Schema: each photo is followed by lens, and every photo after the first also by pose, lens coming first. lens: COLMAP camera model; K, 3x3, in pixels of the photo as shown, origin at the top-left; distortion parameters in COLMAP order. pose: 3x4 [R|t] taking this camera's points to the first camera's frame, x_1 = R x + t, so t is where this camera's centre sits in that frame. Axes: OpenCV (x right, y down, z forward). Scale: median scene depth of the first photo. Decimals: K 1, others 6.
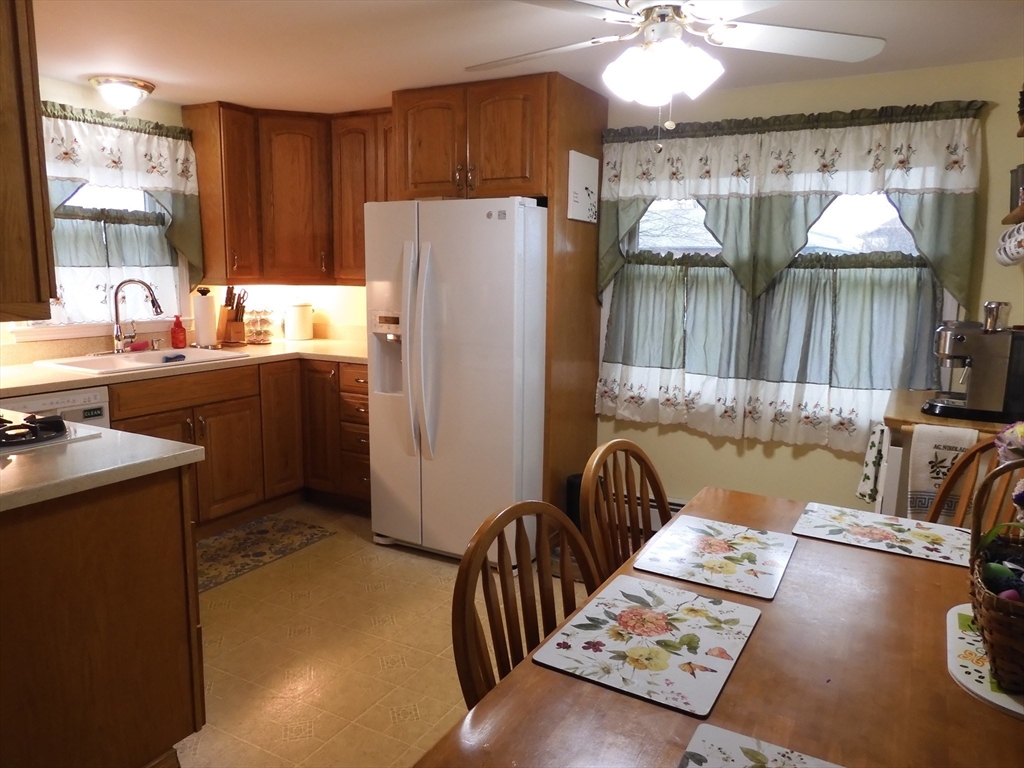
lens RADIAL K [[736.6, 0, 511.2], [0, 736.6, 384.1], [0, 0, 1]] dist [-0.002188, 0.000282]
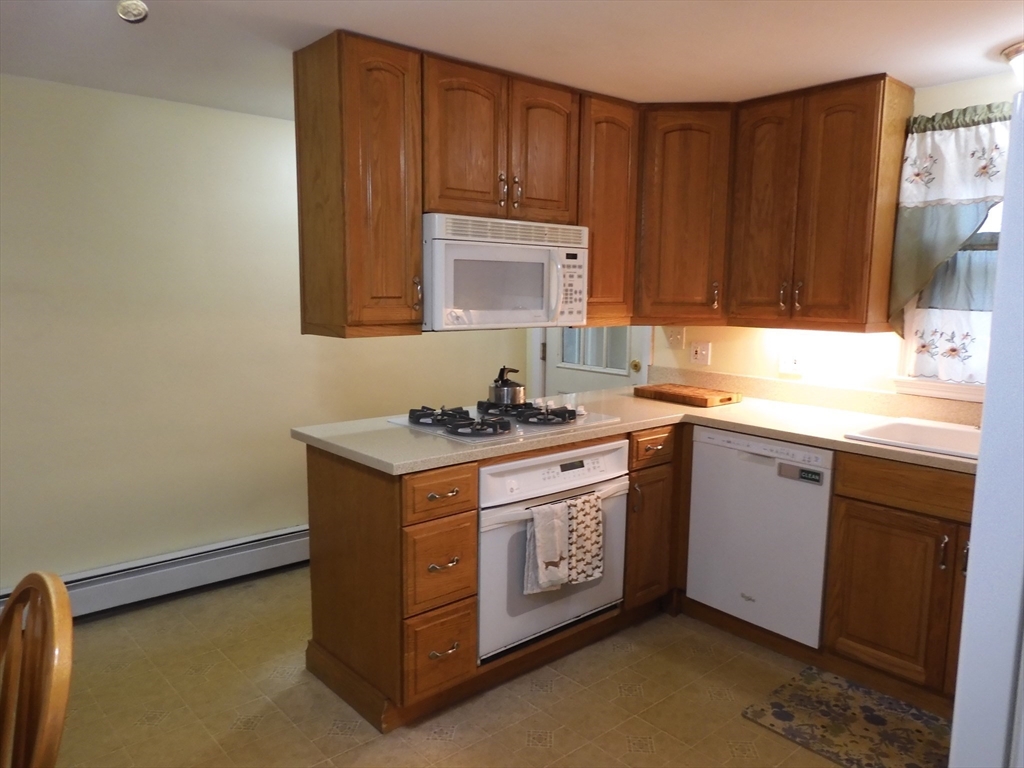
lens RADIAL K [[736.6, 0, 504.7], [0, 736.6, 378.1], [0, 0, 1]] dist [-0.002188, 0.000282]
pose [[-0.327237, 0.102296, -0.939389, 0.295282], [-0.163225, 0.973060, 0.162822, -0.129525], [0.930738, 0.206613, -0.301724, 0.750143]]
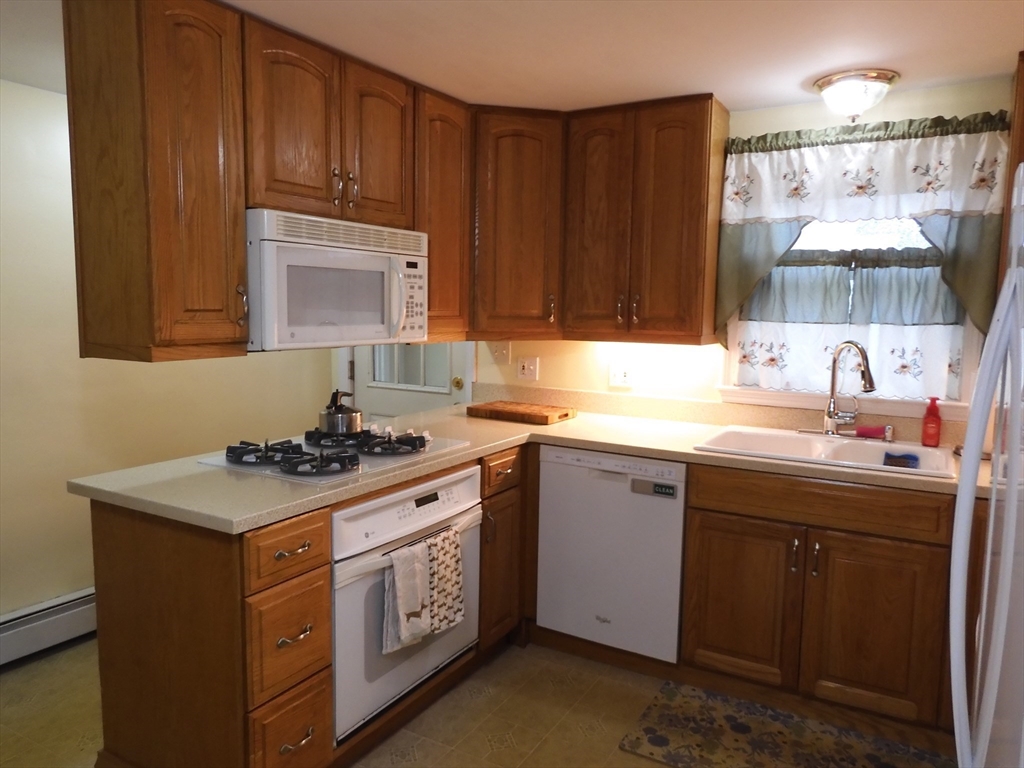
lens RADIAL K [[736.6, 0, 508.2], [0, 736.6, 379.6], [0, 0, 1]] dist [-0.002188, 0.000282]
pose [[-0.008835, 0.090078, -0.995896, 0.233345], [-0.170768, 0.981168, 0.090261, -0.111566], [0.985272, 0.170865, 0.006714, 0.658363]]
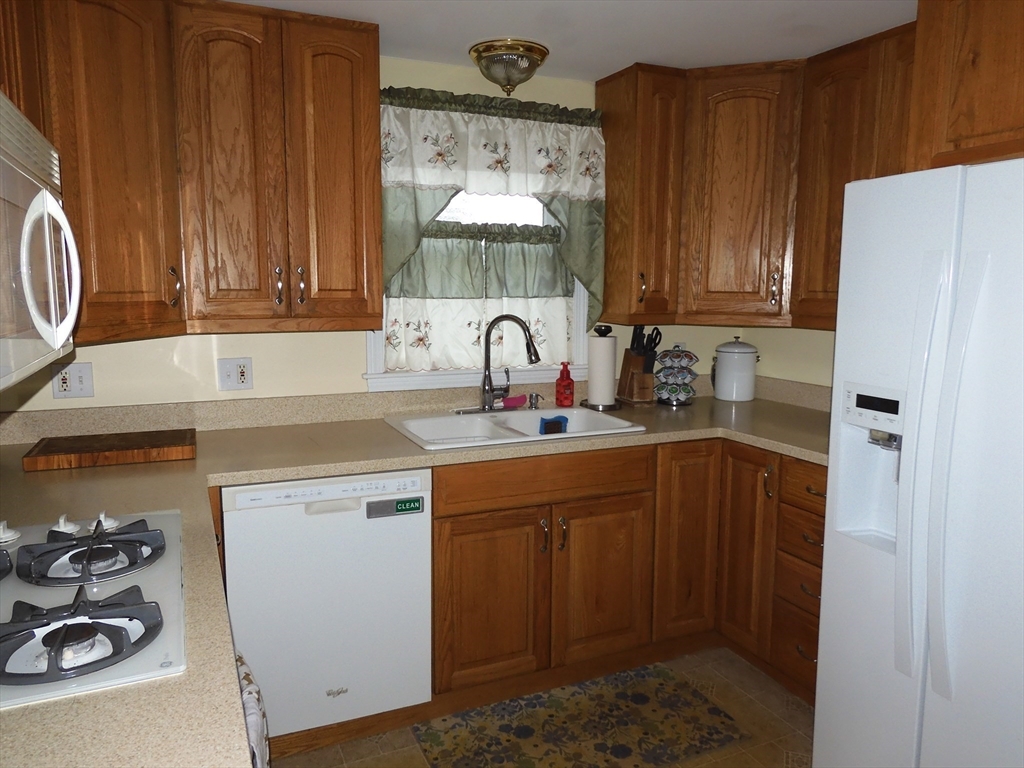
lens RADIAL K [[736.6, 0, 511.0], [0, 736.6, 380.6], [0, 0, 1]] dist [-0.002188, 0.000282]
pose [[0.810582, 0.067728, -0.581695, -0.068456], [-0.086964, 0.996198, -0.005193, -0.071390], [0.579132, 0.054796, 0.813390, 0.391747]]
